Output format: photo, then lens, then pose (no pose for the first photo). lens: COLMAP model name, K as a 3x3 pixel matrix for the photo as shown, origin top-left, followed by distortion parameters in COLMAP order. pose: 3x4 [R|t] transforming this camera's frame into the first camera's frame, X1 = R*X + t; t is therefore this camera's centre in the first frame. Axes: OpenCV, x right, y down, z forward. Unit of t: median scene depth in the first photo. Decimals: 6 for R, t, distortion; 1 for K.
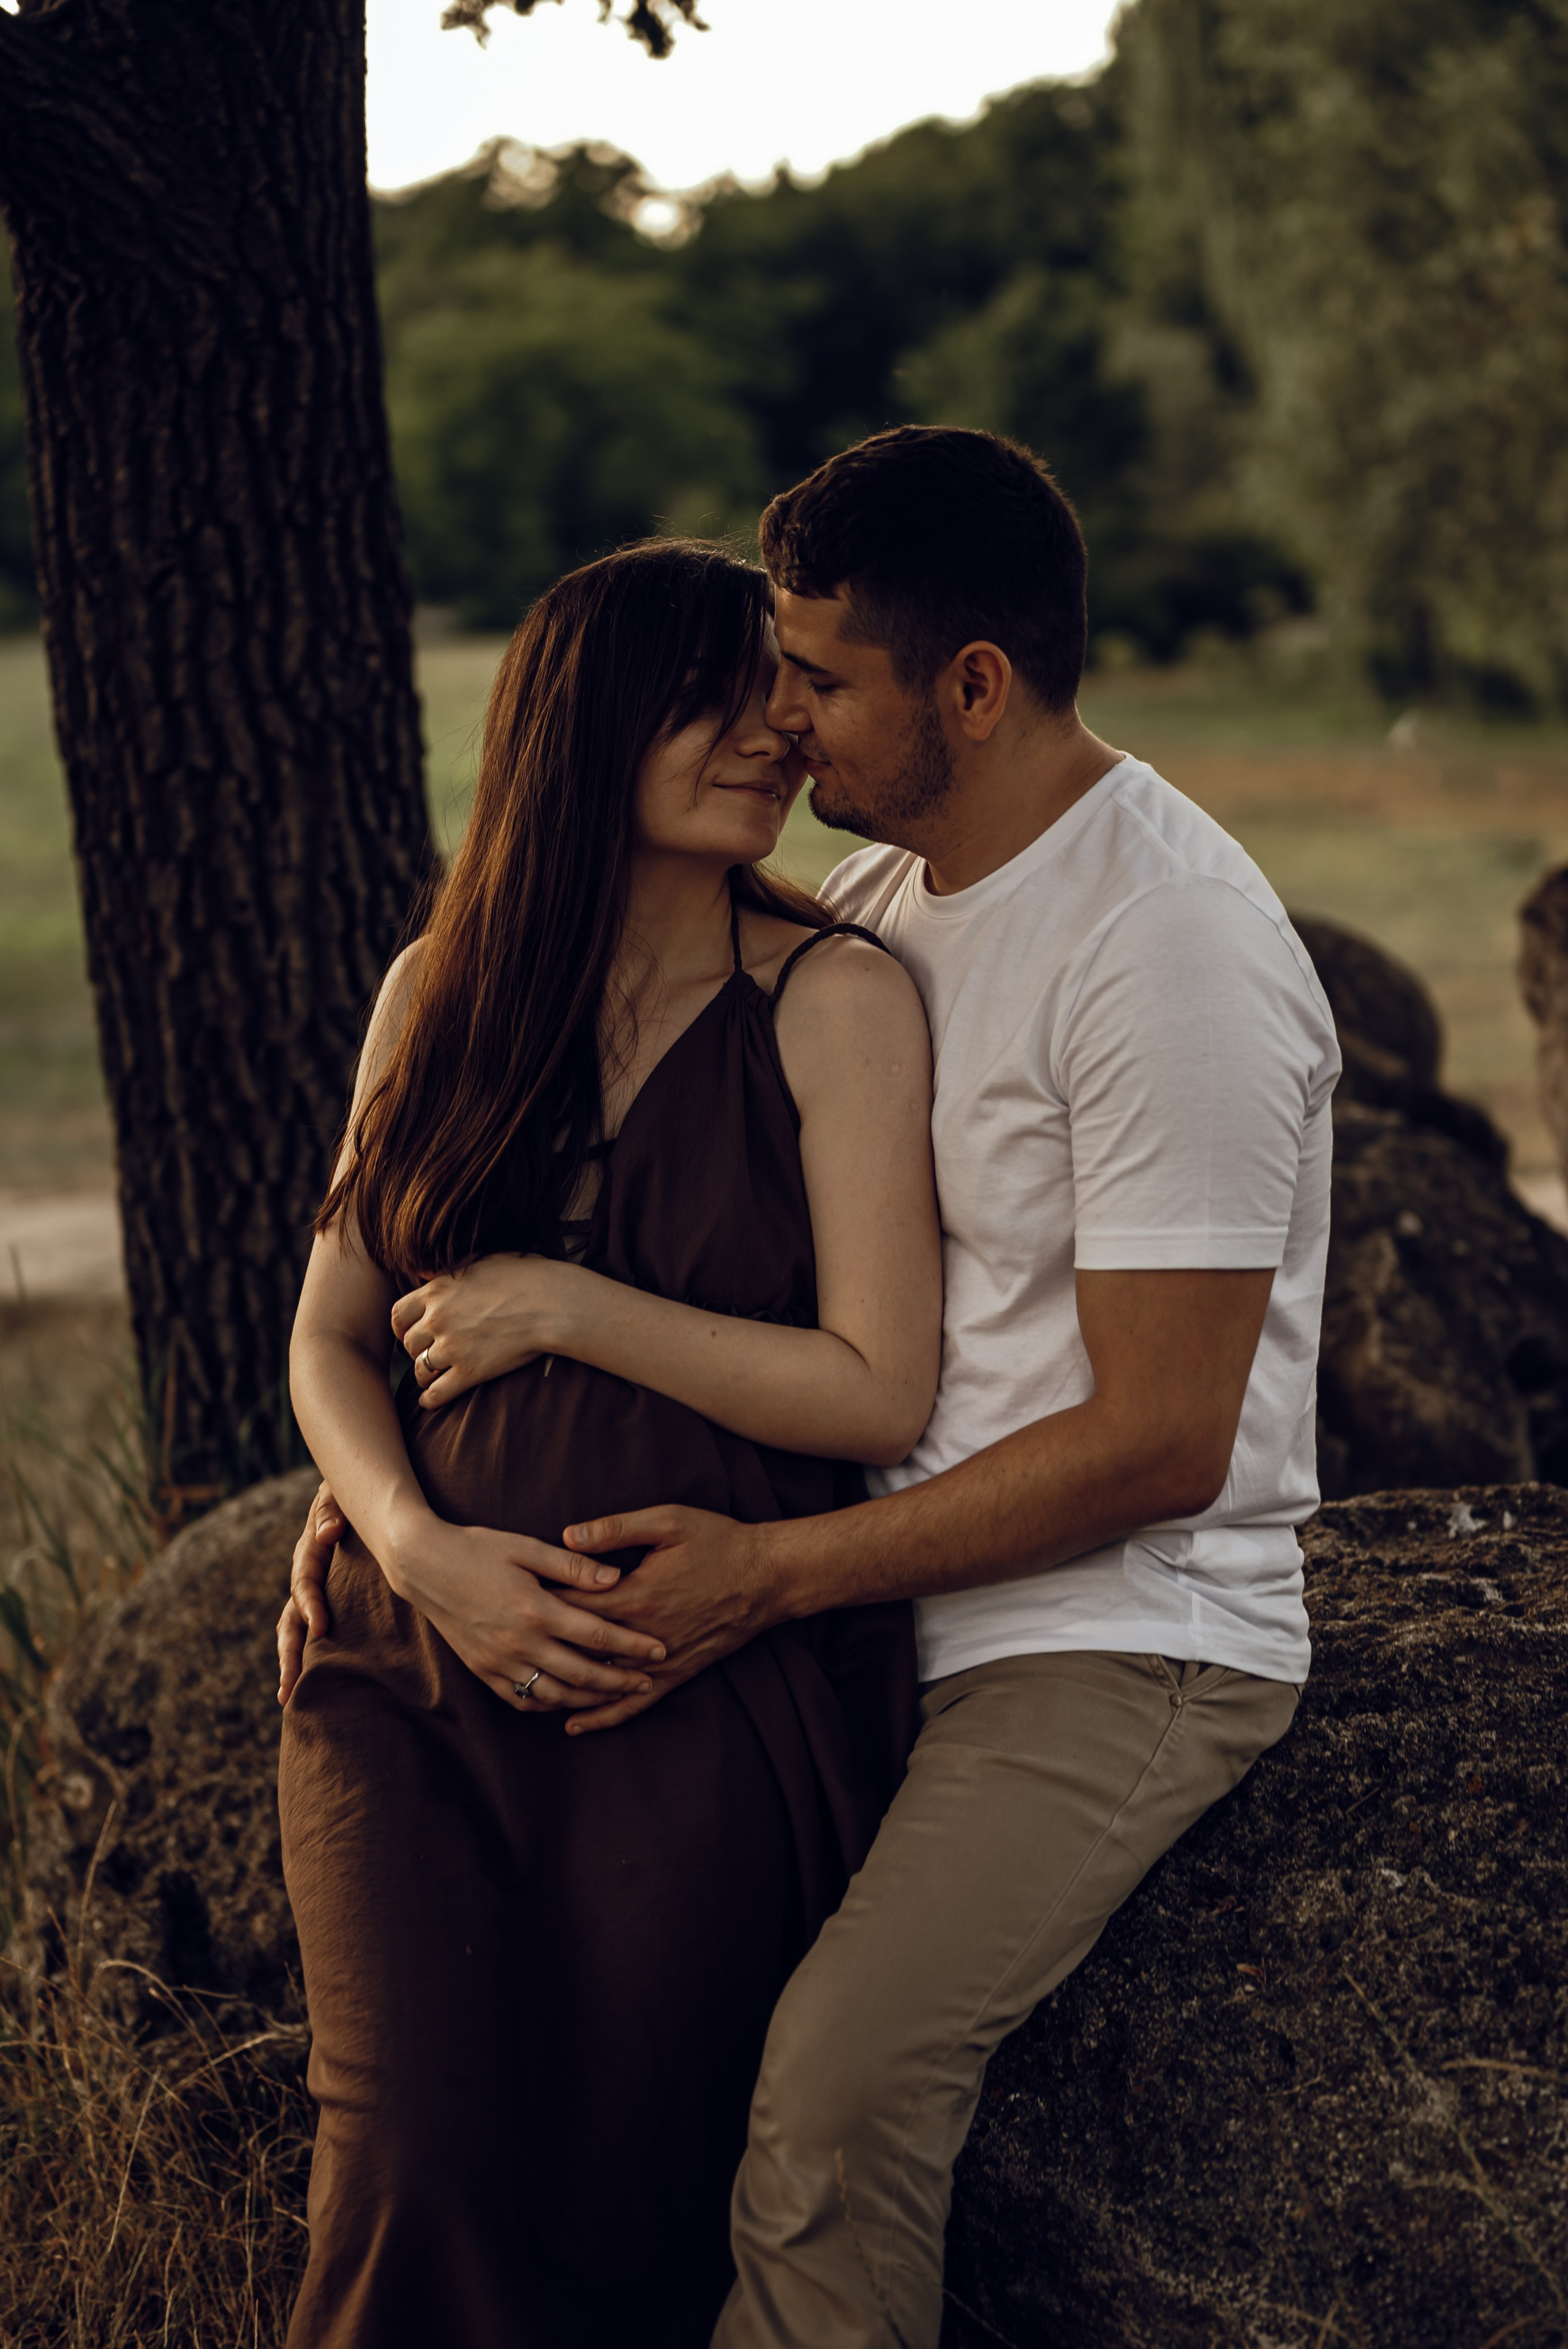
lens RADIAL K [[4517.9, 0, 760.5], [0, 4517.9, 1150.0], [0, 0, 1]] dist [0.026740, 0.000000]
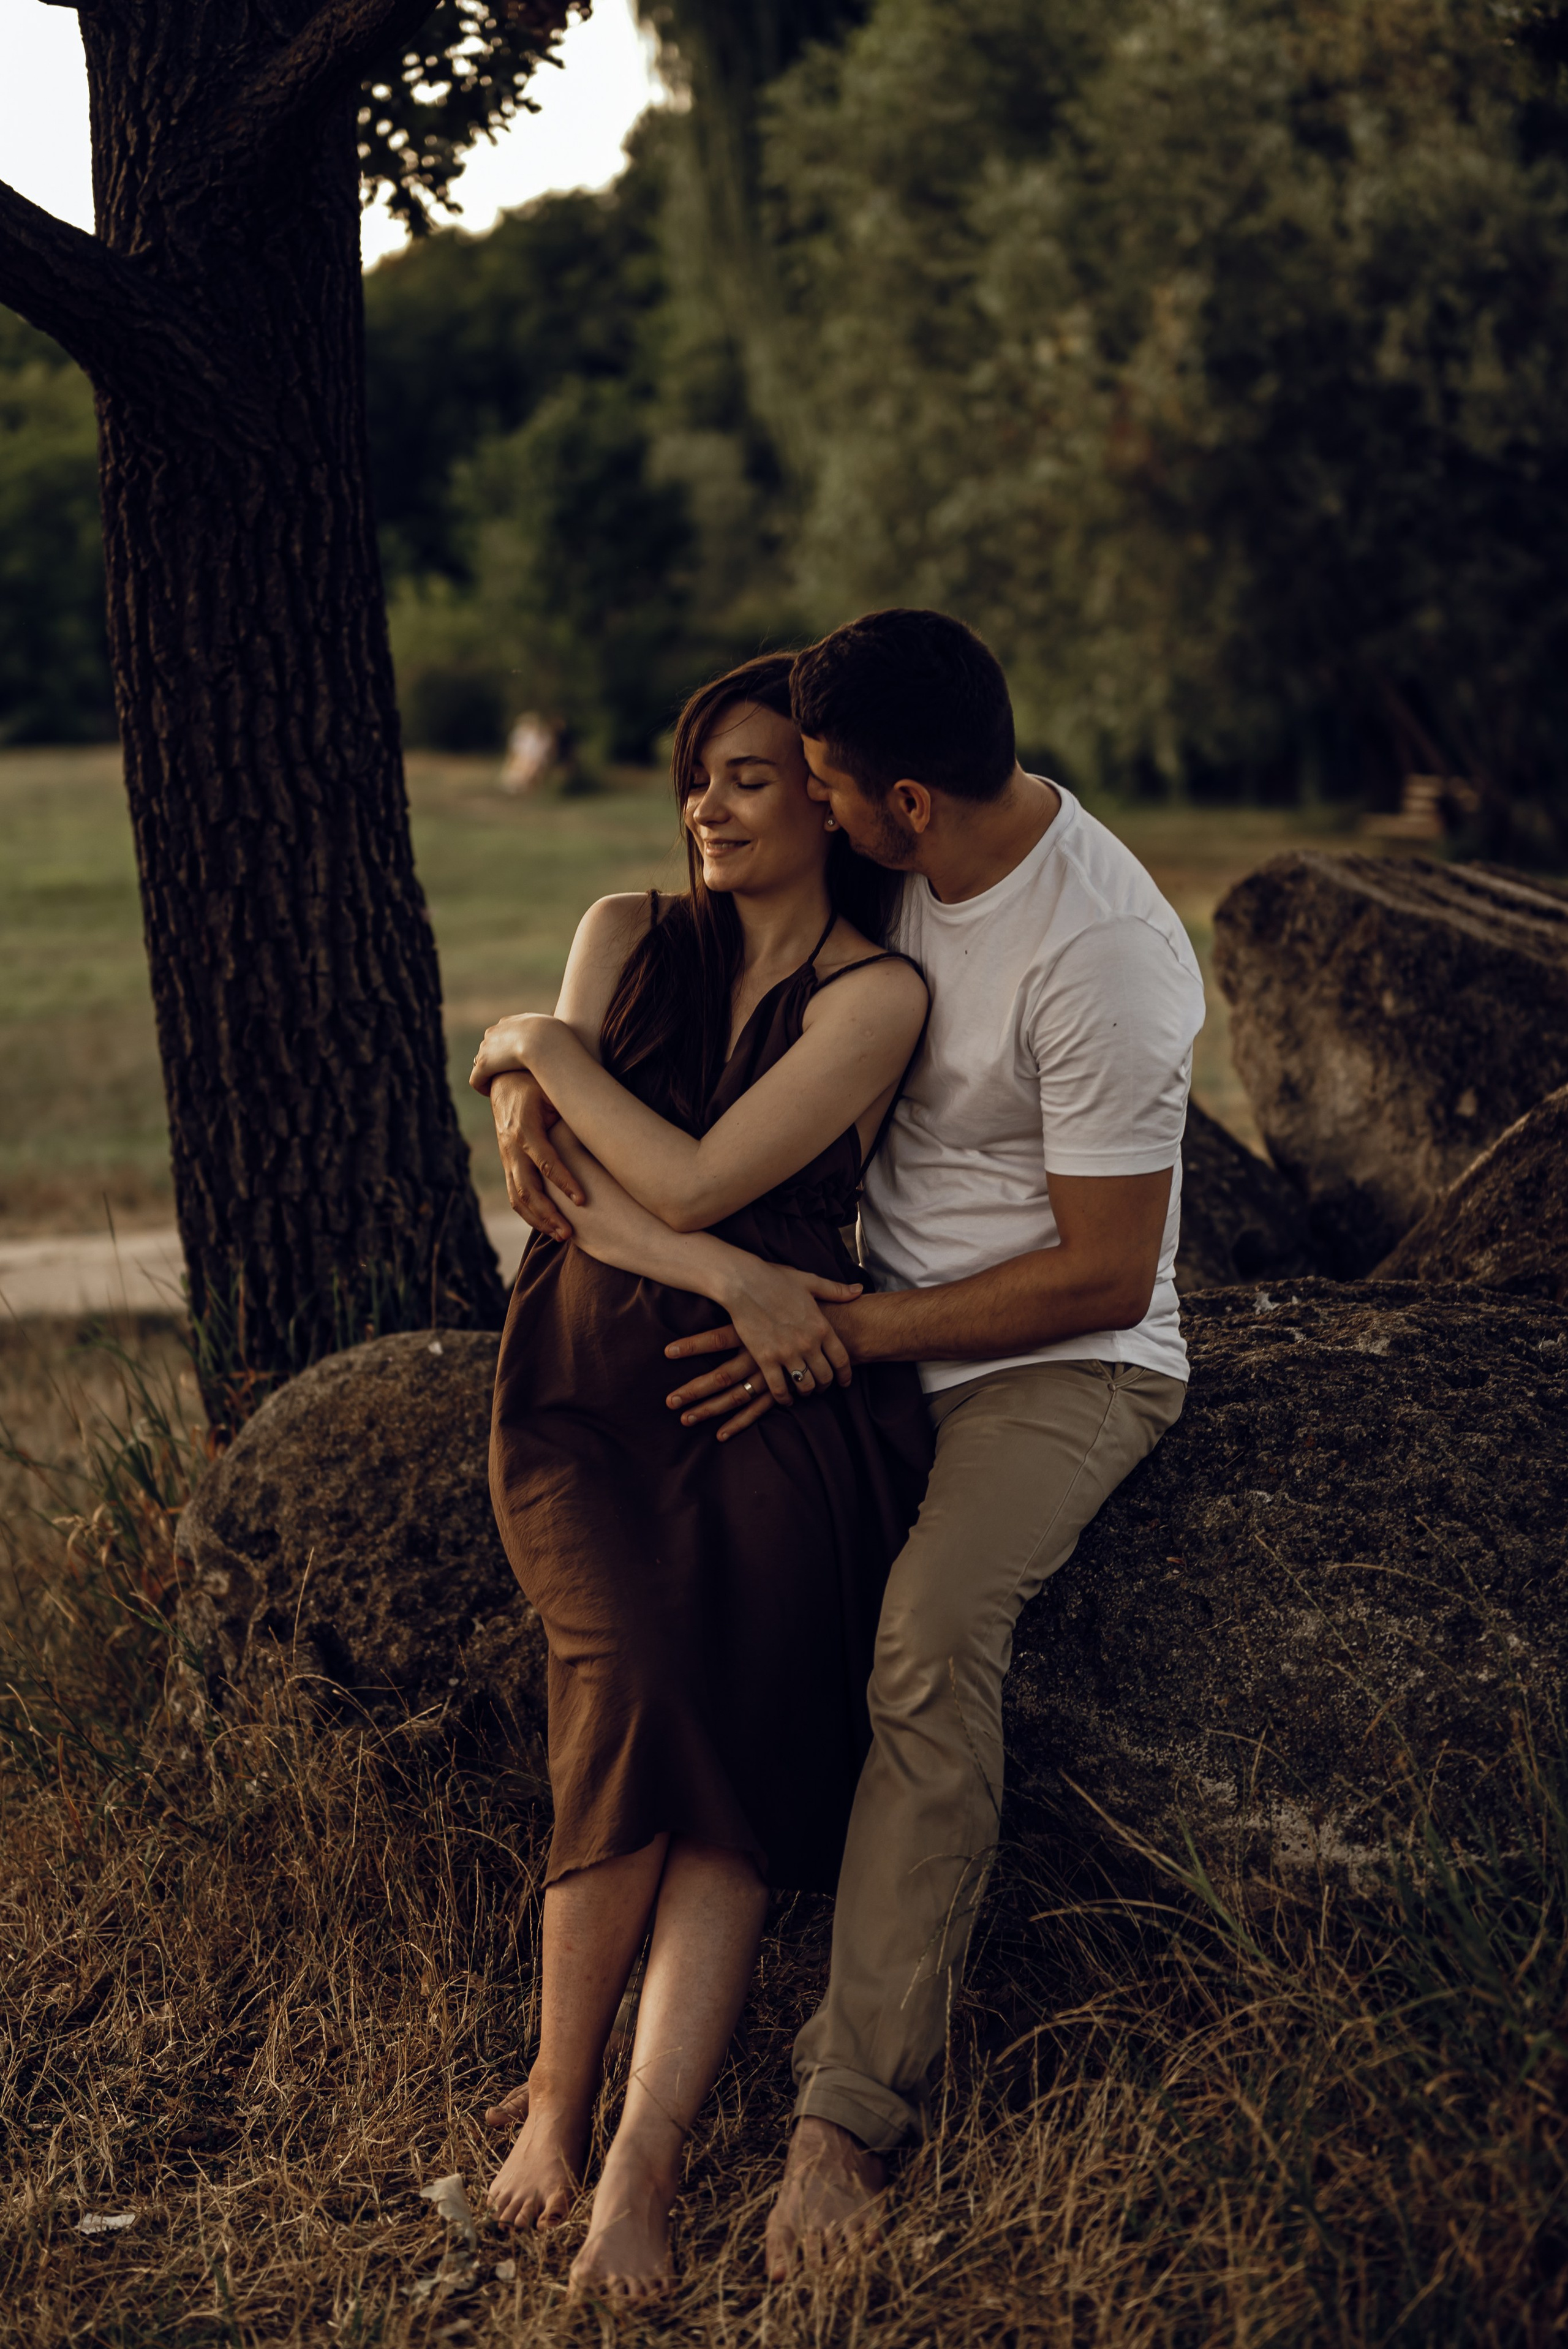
lens RADIAL K [[4517.9, 0, 768.1], [0, 4517.9, 1112.9], [0, 0, 1]] dist [0.026740, 0.000000]
pose [[0.993786, -0.033467, 0.106155, -0.125148], [0.036563, 0.998957, -0.027354, 0.045326], [-0.105129, 0.031066, 0.993973, -0.341905]]
